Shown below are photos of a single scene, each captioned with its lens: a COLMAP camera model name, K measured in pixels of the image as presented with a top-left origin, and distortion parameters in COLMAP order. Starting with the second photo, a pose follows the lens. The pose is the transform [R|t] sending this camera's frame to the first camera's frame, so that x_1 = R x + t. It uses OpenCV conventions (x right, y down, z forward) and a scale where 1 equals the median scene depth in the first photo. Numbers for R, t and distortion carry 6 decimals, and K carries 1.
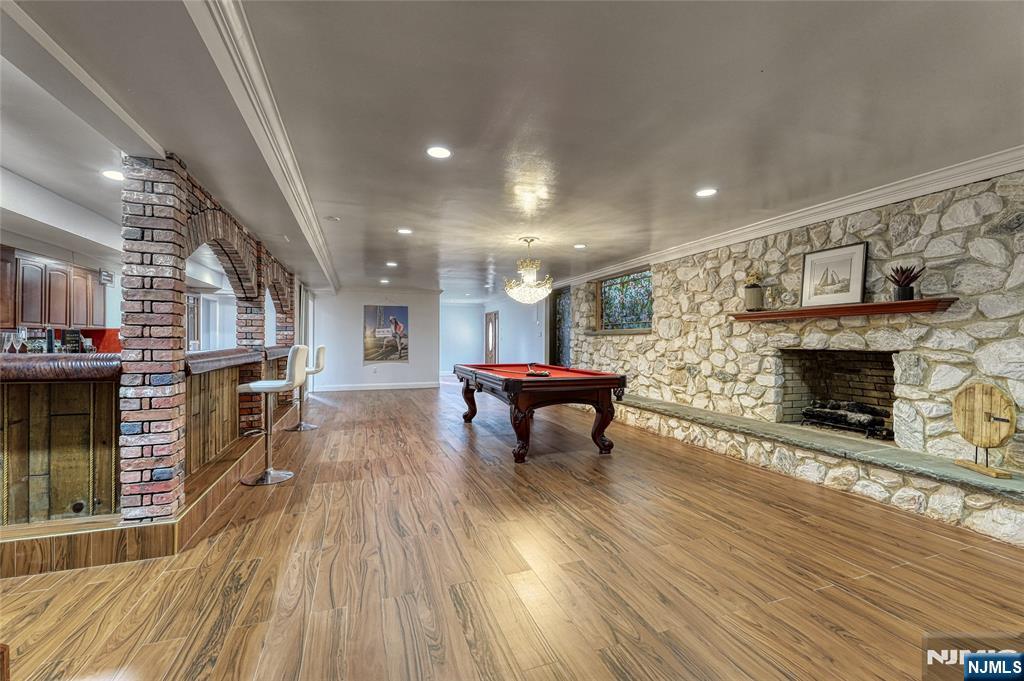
lens RADIAL K [[417.8, 0, 512.1], [0, 417.8, 341.3], [0, 0, 1]] dist [0.002297, 0.000181]
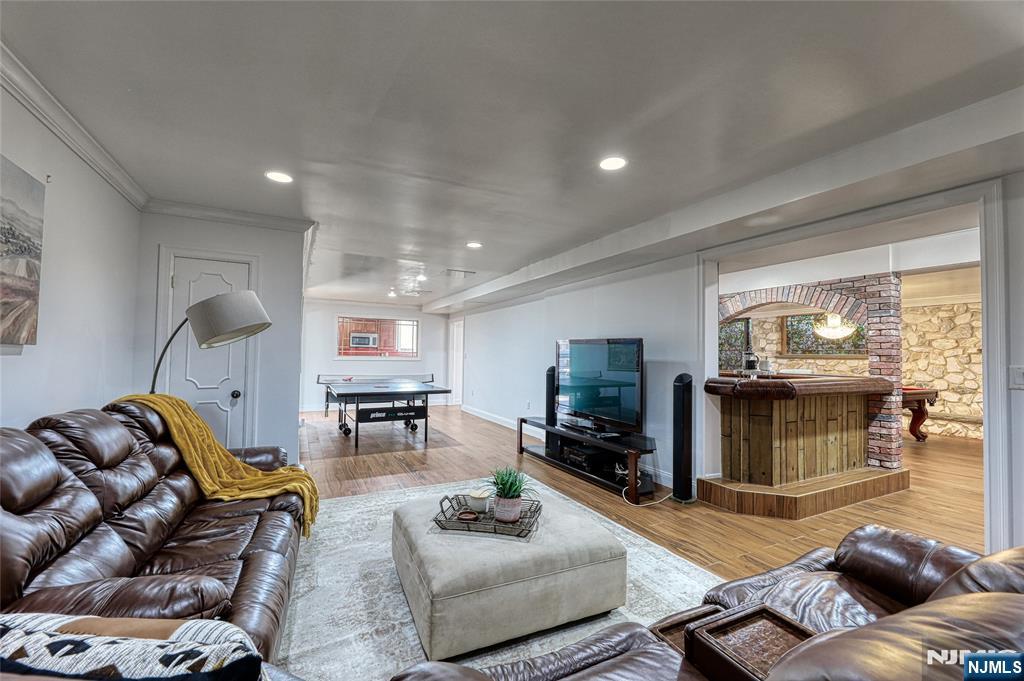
lens RADIAL K [[417.8, 0, 511.9], [0, 417.8, 341.3], [0, 0, 1]] dist [0.002297, 0.000181]
pose [[0.992221, 0.013460, 0.123761, -1.184980], [-0.009571, 0.999443, -0.031967, -0.025078], [-0.124122, 0.030533, 0.991797, -0.269440]]
